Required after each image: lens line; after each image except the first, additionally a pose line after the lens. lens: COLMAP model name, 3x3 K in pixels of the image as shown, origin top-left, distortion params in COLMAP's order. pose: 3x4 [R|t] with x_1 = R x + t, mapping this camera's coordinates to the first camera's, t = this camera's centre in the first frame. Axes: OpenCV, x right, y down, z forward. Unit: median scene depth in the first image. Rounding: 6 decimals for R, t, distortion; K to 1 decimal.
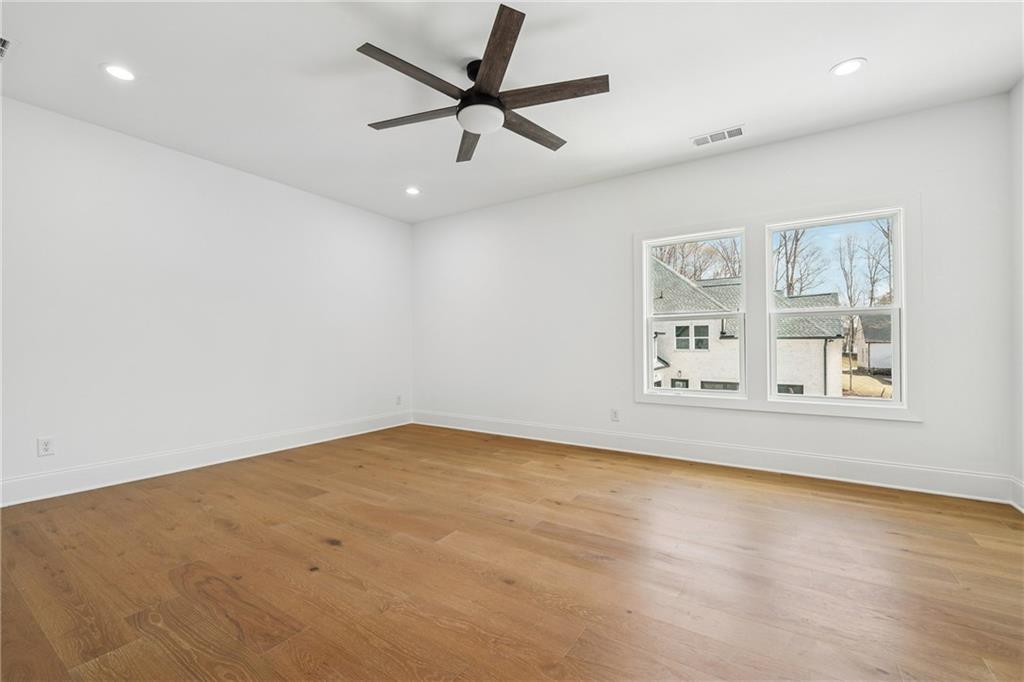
lens RADIAL K [[421.4, 0, 512.0], [0, 421.4, 341.9], [0, 0, 1]] dist [-0.001214, -0.000318]
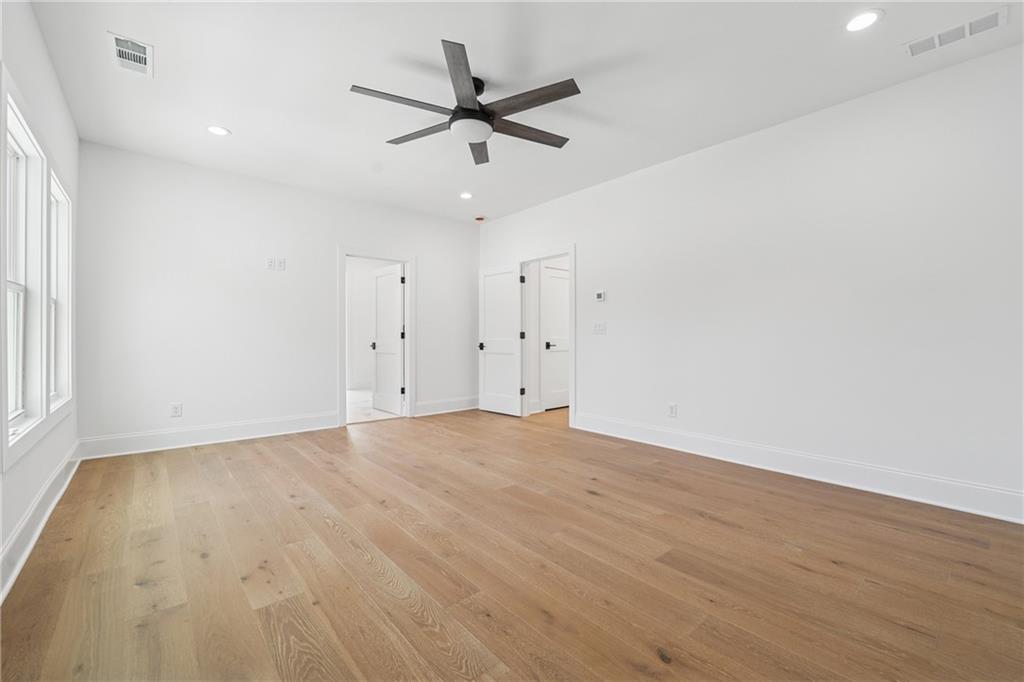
lens RADIAL K [[421.4, 0, 512.0], [0, 421.4, 338.4], [0, 0, 1]] dist [-0.001214, -0.000318]
pose [[-0.959235, 0.000676, 0.282609, -0.429731], [-0.000972, 0.999983, -0.005693, 0.018606], [-0.282608, -0.005736, -0.959218, 1.791847]]
